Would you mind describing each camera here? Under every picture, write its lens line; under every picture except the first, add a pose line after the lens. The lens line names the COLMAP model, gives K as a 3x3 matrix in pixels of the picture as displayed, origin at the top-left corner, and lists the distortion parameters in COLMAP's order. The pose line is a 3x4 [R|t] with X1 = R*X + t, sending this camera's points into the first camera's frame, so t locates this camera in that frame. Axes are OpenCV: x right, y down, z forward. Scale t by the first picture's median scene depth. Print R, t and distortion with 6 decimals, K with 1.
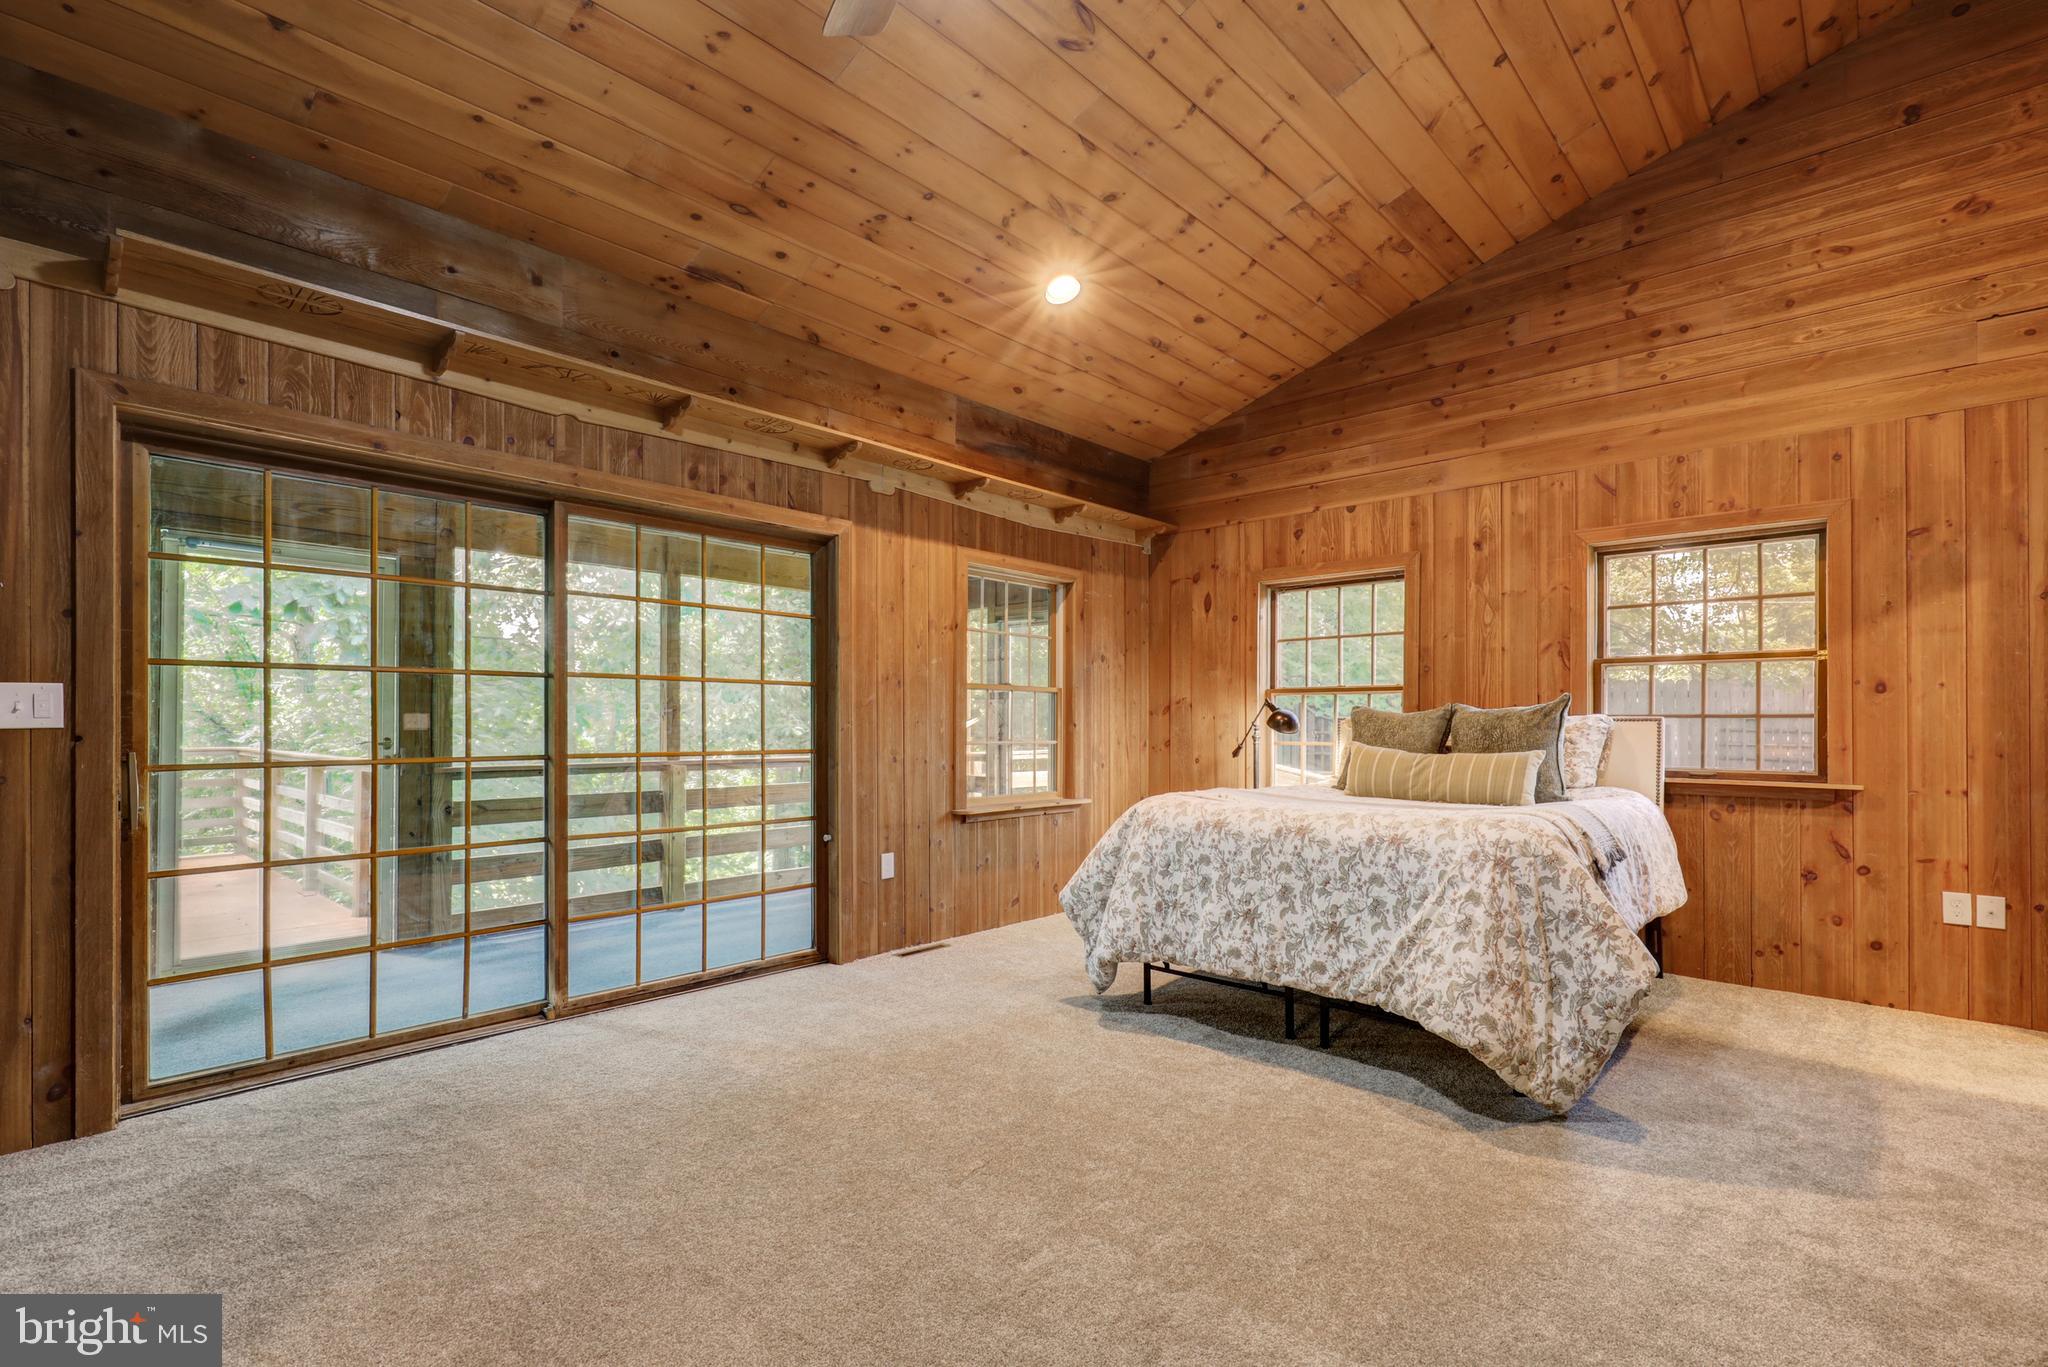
lens RADIAL K [[931.1, 0, 1025.1], [0, 931.1, 721.6], [0, 0, 1]] dist [-0.001198, 0.000599]
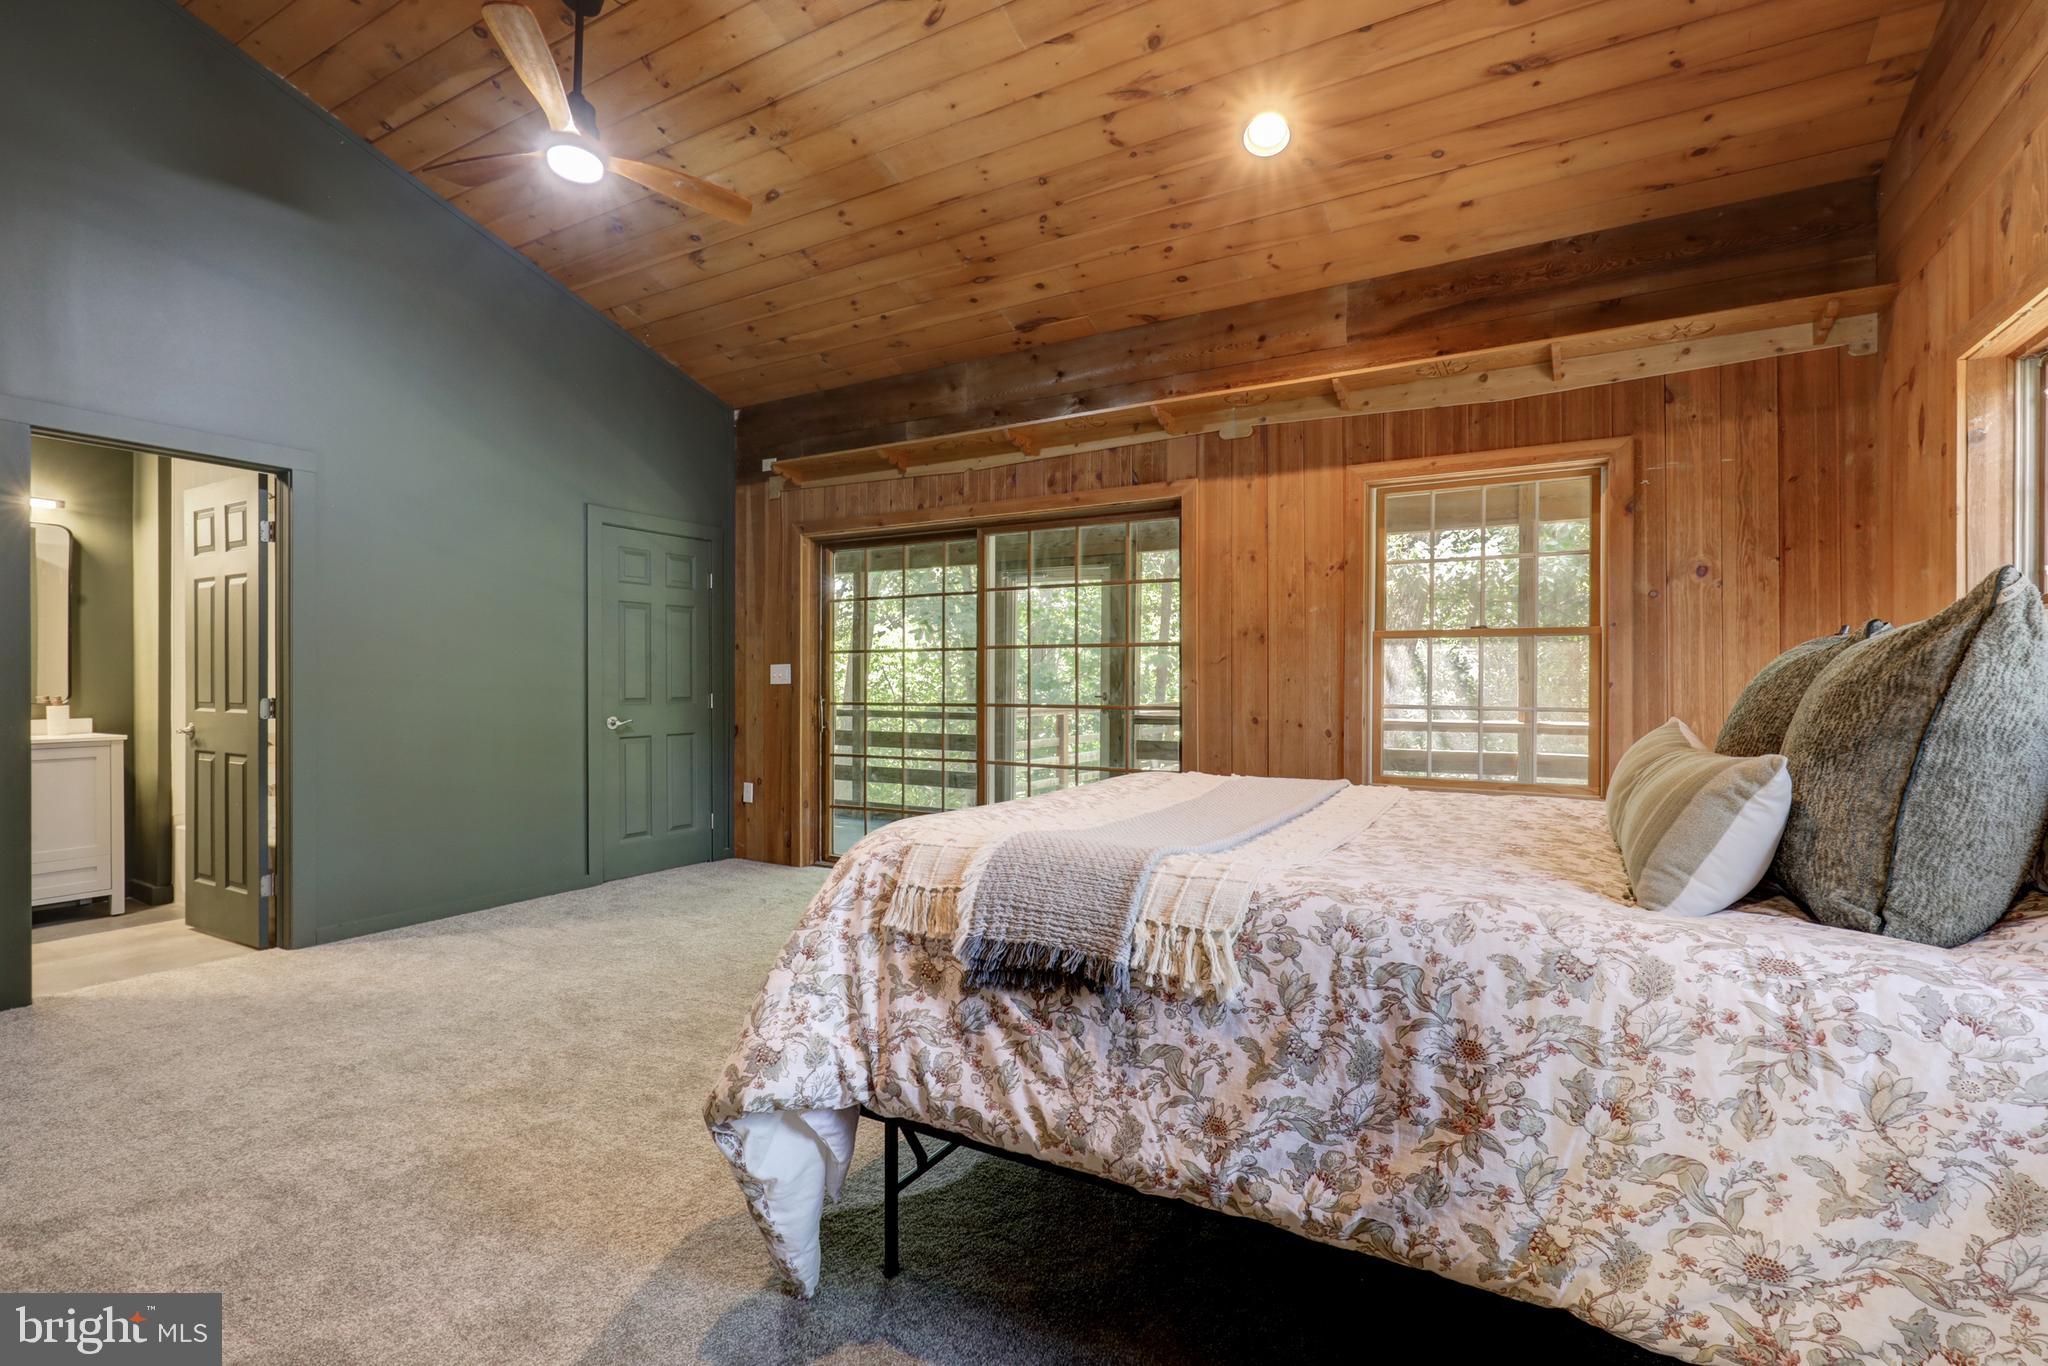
lens RADIAL K [[931.1, 0, 1040.0], [0, 931.1, 681.5], [0, 0, 1]] dist [-0.001198, 0.000599]
pose [[0.232498, -0.006711, -0.972574, 0.772076], [0.001915, 0.999977, -0.006443, 0.007710], [0.972595, -0.000364, 0.232506, 0.633144]]
